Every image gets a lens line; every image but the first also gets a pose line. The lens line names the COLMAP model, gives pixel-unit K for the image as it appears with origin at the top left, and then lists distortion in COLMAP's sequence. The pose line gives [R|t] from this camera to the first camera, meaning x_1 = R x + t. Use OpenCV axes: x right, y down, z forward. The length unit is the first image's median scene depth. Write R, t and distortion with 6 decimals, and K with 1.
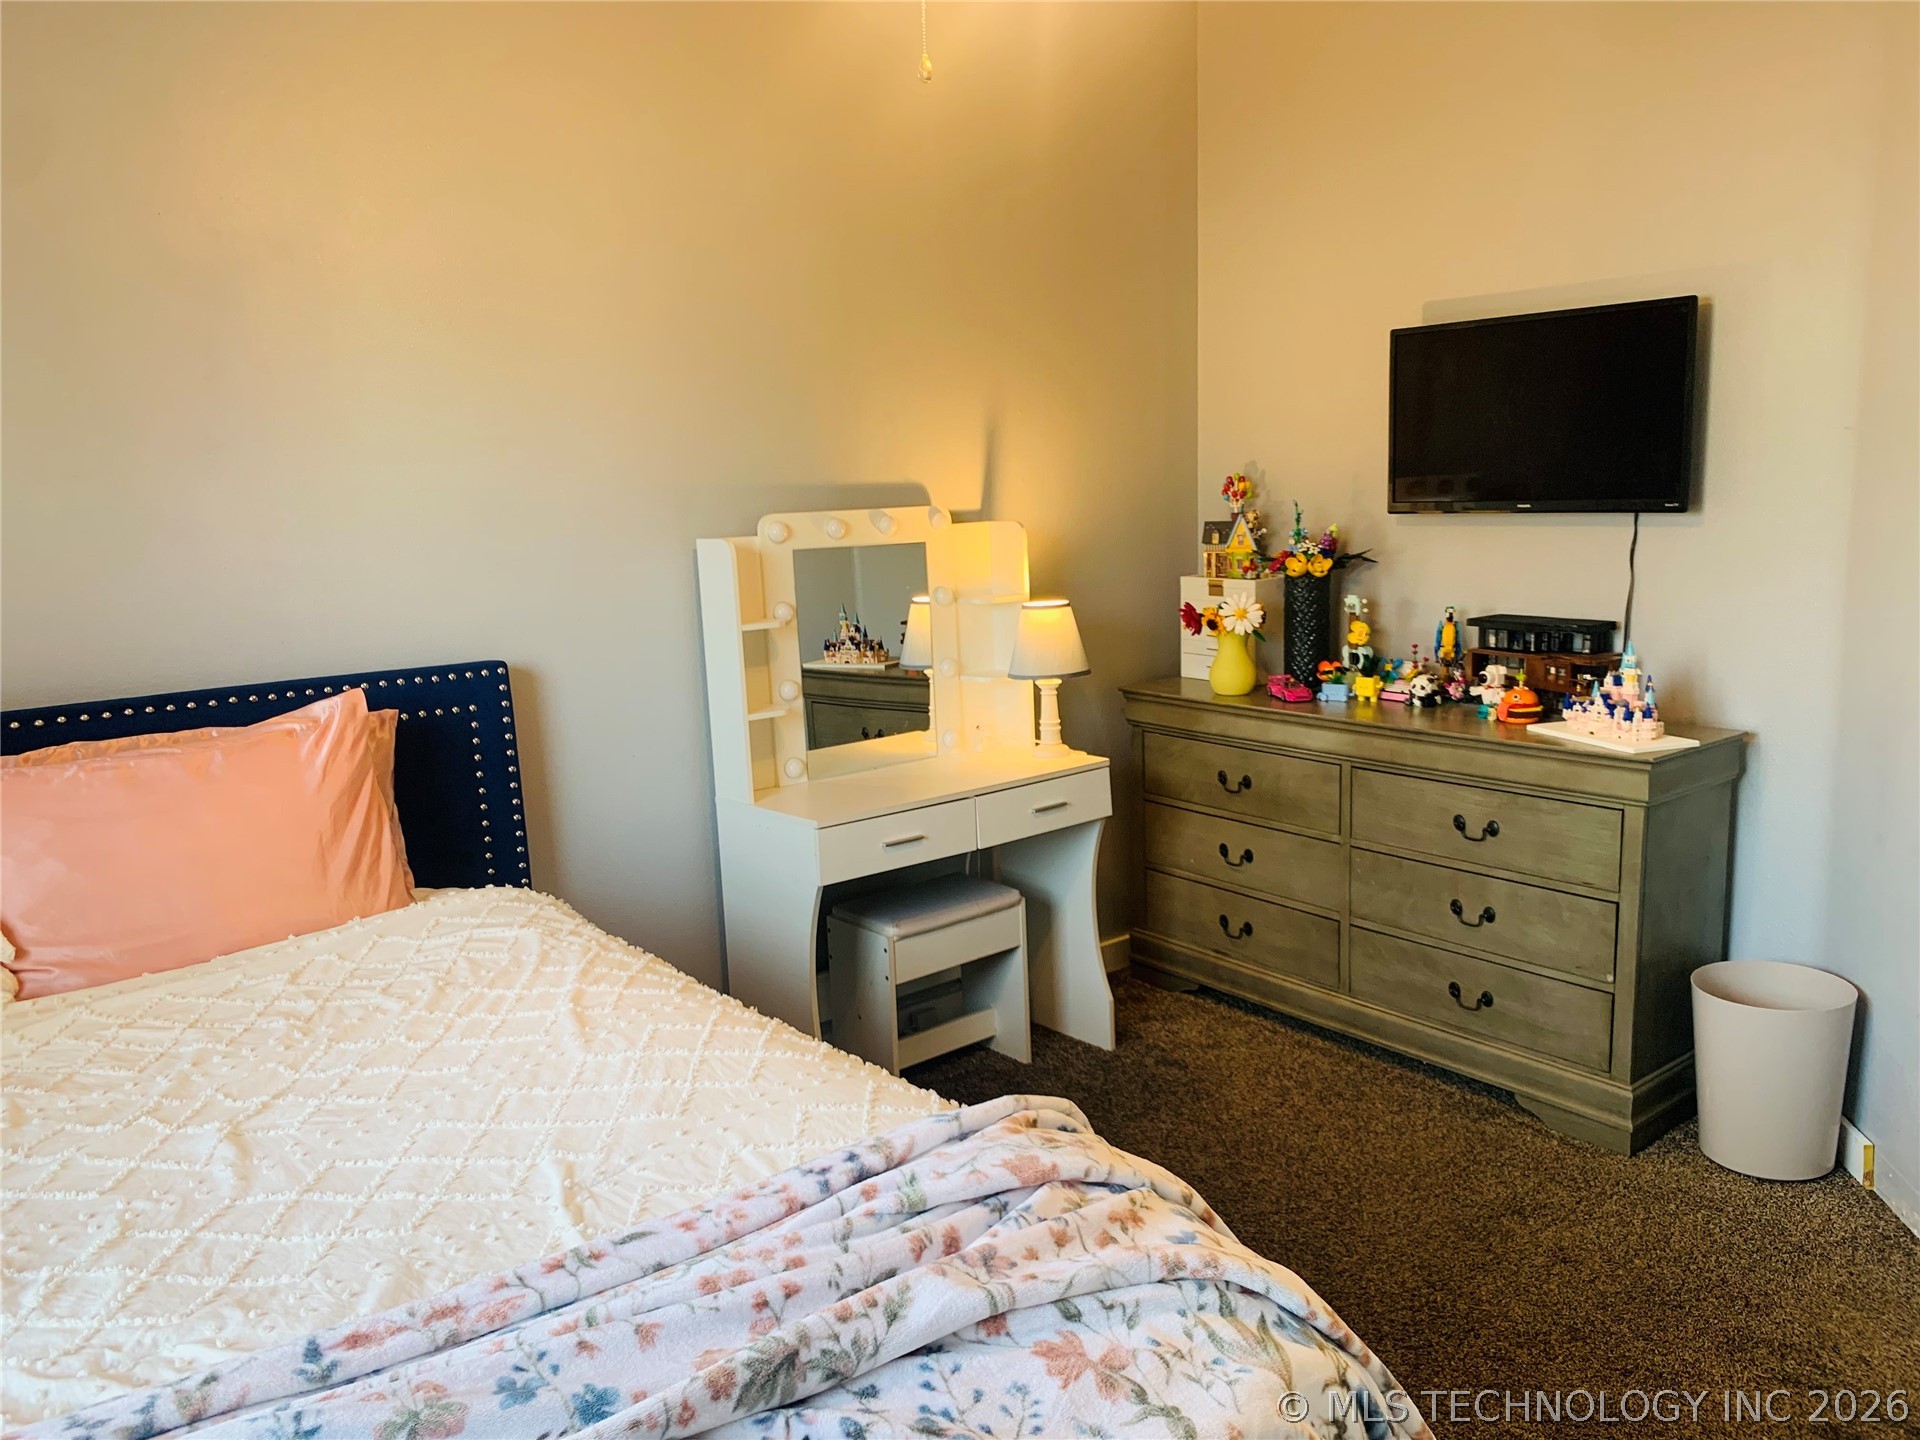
lens RADIAL K [[1455.4, 0, 960.0], [0, 1455.4, 720.0], [0, 0, 1]] dist [0.013414, -0.037373]
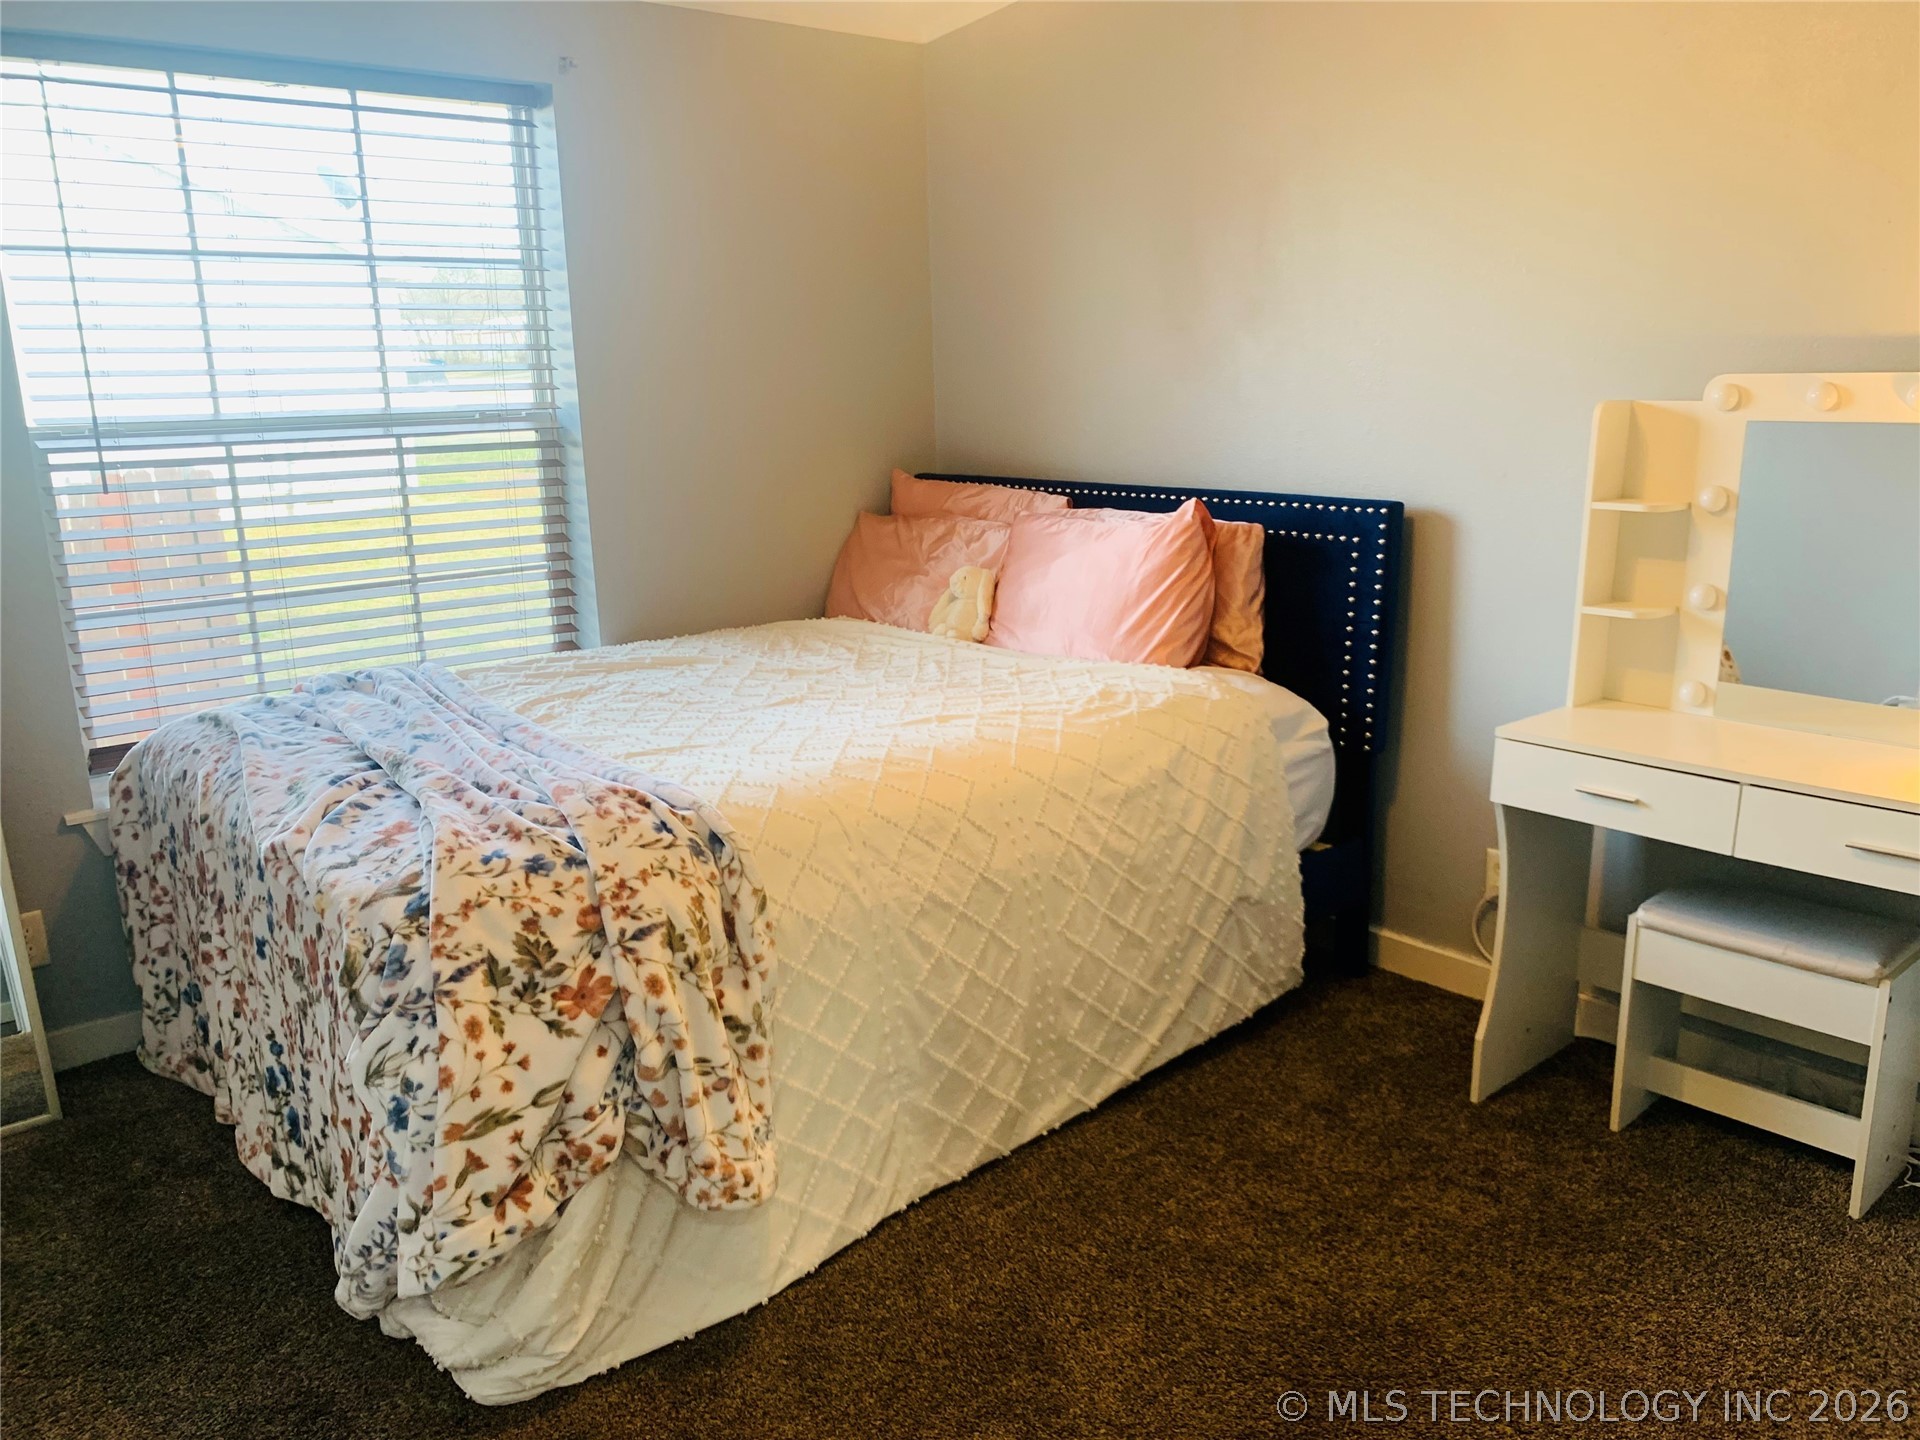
lens RADIAL K [[1455.4, 0, 960.0], [0, 1455.4, 720.0], [0, 0, 1]] dist [0.013414, -0.037373]
pose [[0.032210, 0.270682, -0.962130, 0.771236], [-0.138892, 0.954502, 0.263886, -0.129434], [0.989784, 0.125132, 0.068340, 0.639911]]
